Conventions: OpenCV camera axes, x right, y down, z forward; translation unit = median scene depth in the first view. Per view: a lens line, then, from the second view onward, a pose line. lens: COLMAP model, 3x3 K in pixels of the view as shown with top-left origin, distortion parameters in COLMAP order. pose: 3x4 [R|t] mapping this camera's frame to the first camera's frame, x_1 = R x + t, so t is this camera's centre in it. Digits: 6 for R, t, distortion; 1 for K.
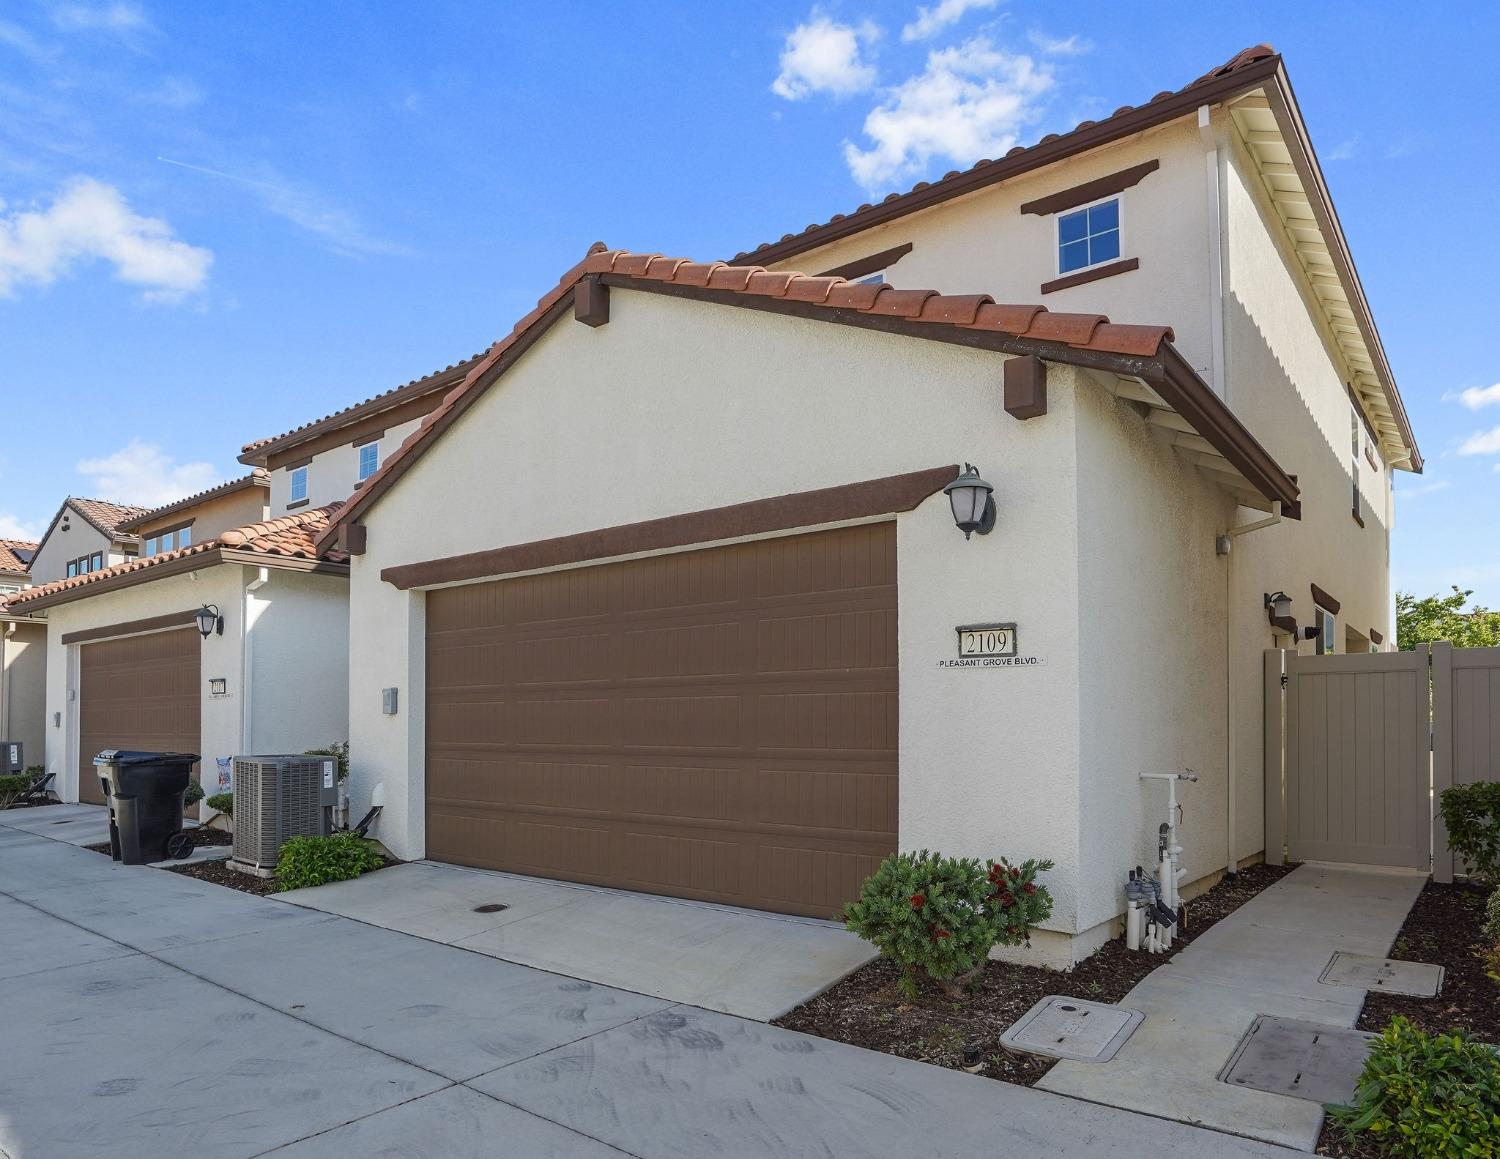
lens RADIAL K [[954.1, 0, 749.9], [0, 954.1, 592.6], [0, 0, 1]] dist [-0.036766, 0.000588]
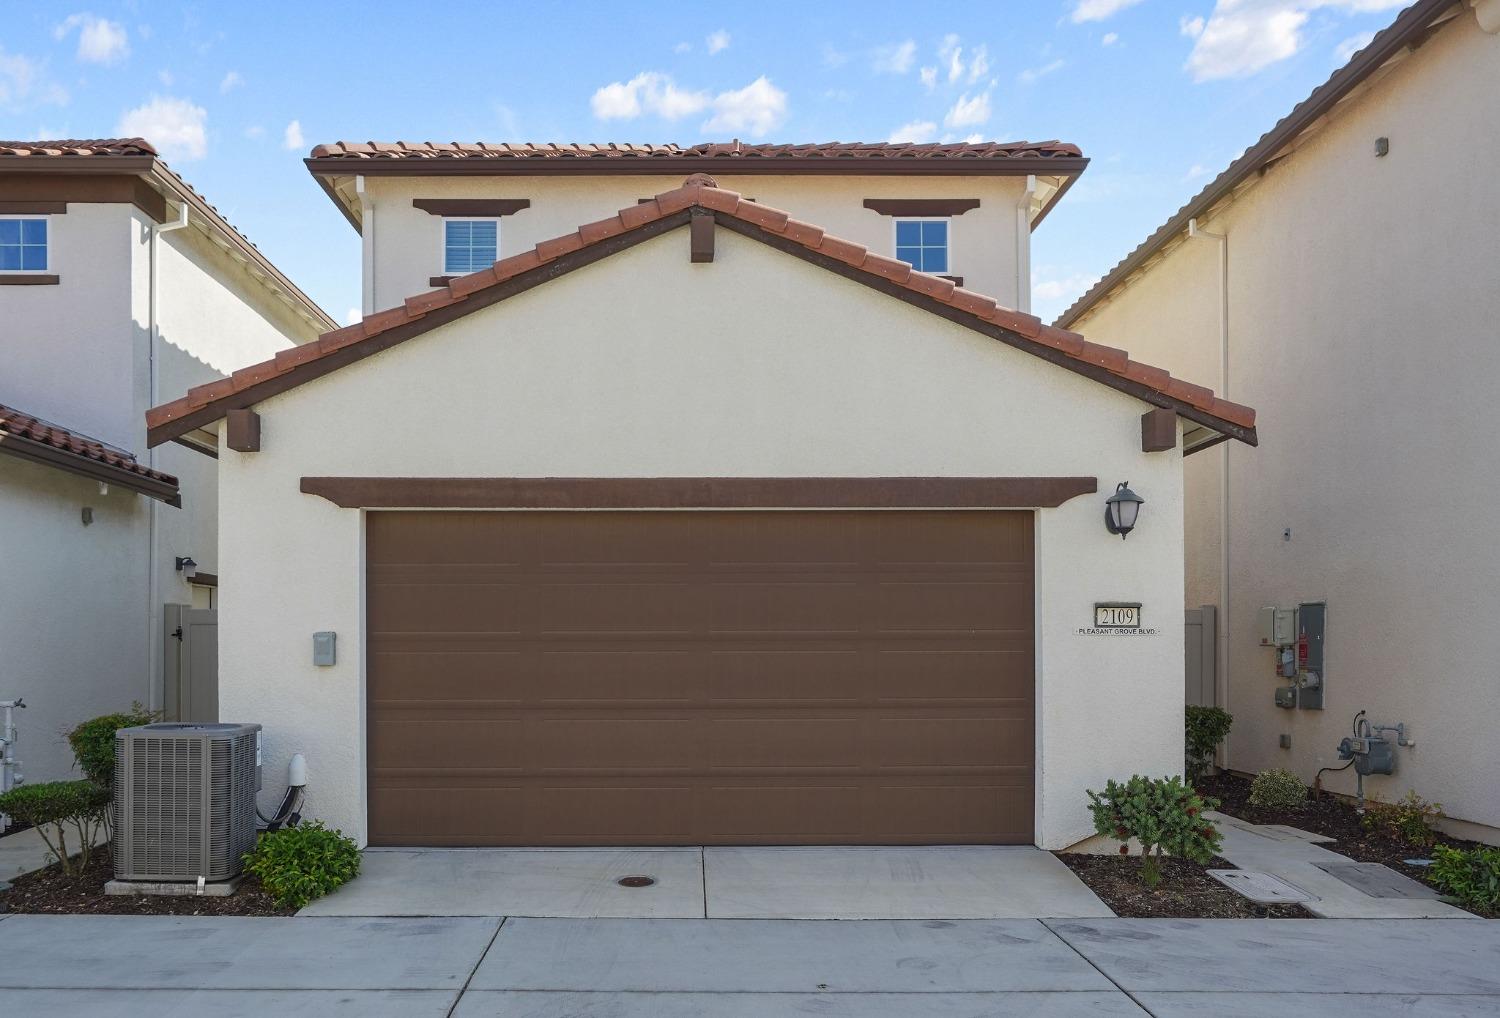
lens RADIAL K [[1065.1, 0, 750.0], [0, 1065.1, 509.0], [0, 0, 1]] dist [-0.010510, -0.001931]
pose [[0.778384, 0.077029, 0.623045, -1.057853], [-0.086813, 0.996116, -0.014695, -0.029761], [-0.621758, -0.042650, 0.782048, 0.161894]]
